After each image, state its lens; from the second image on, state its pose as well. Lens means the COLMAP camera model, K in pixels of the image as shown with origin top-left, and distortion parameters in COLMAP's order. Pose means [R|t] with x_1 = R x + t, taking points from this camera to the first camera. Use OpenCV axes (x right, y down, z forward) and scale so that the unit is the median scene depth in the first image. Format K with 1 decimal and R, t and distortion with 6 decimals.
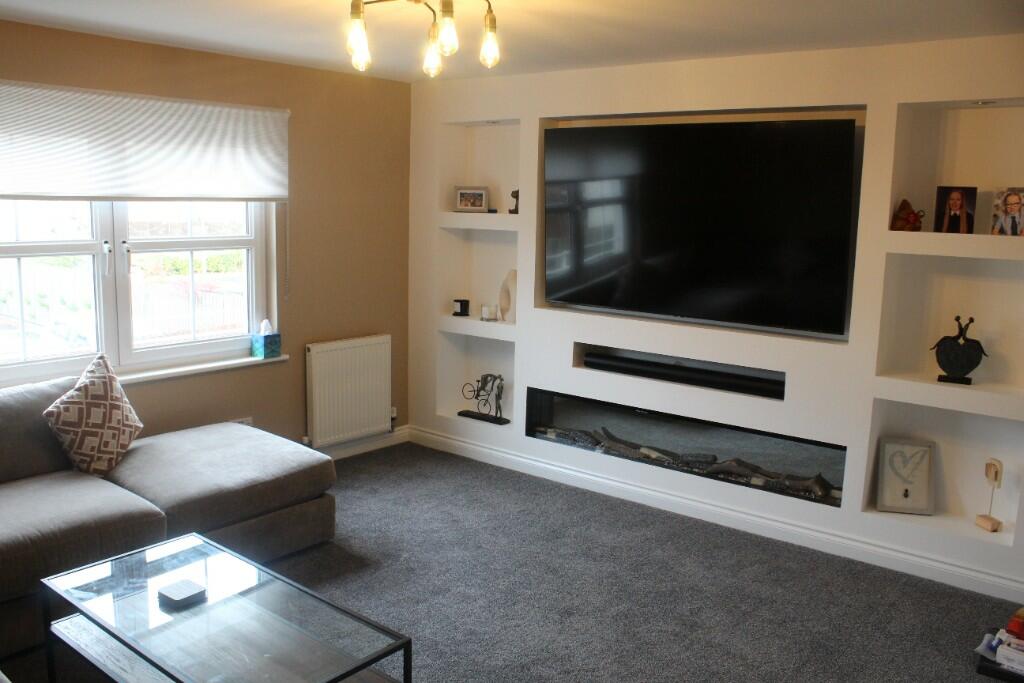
lens RADIAL K [[866.1, 0, 509.9], [0, 866.1, 341.6], [0, 0, 1]] dist [-0.105684, 0.042095]
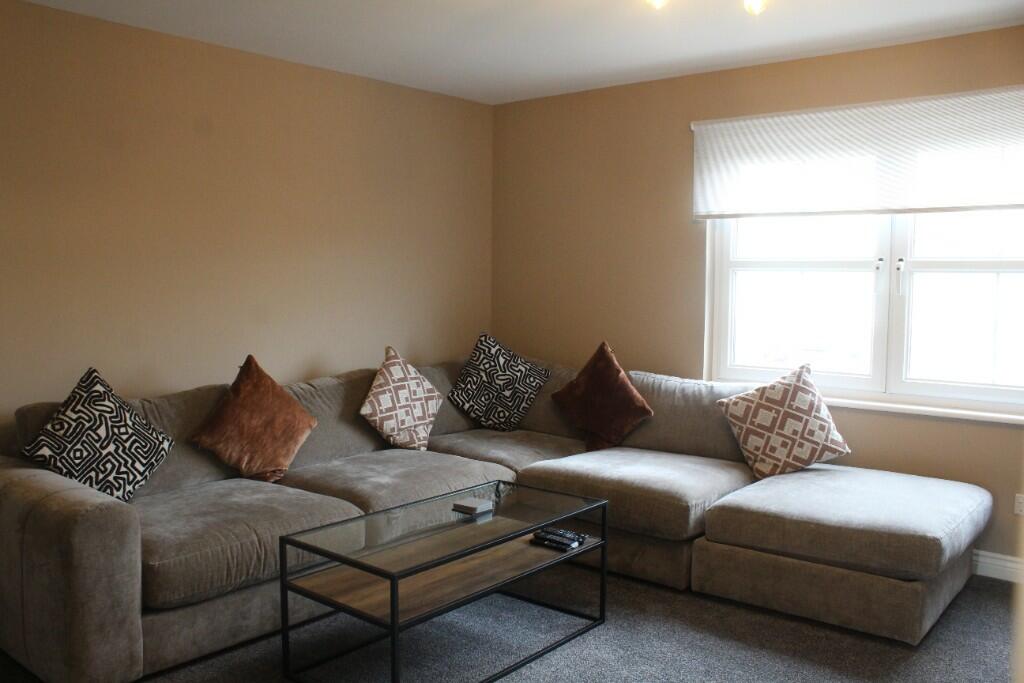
lens RADIAL K [[866.1, 0, 510.7], [0, 866.1, 341.1], [0, 0, 1]] dist [-0.105684, 0.042095]
pose [[-0.002842, 0.040336, -0.999182, 0.802947], [-0.170793, 0.984485, 0.040228, 0.009911], [0.985303, 0.170767, 0.004091, 0.990745]]
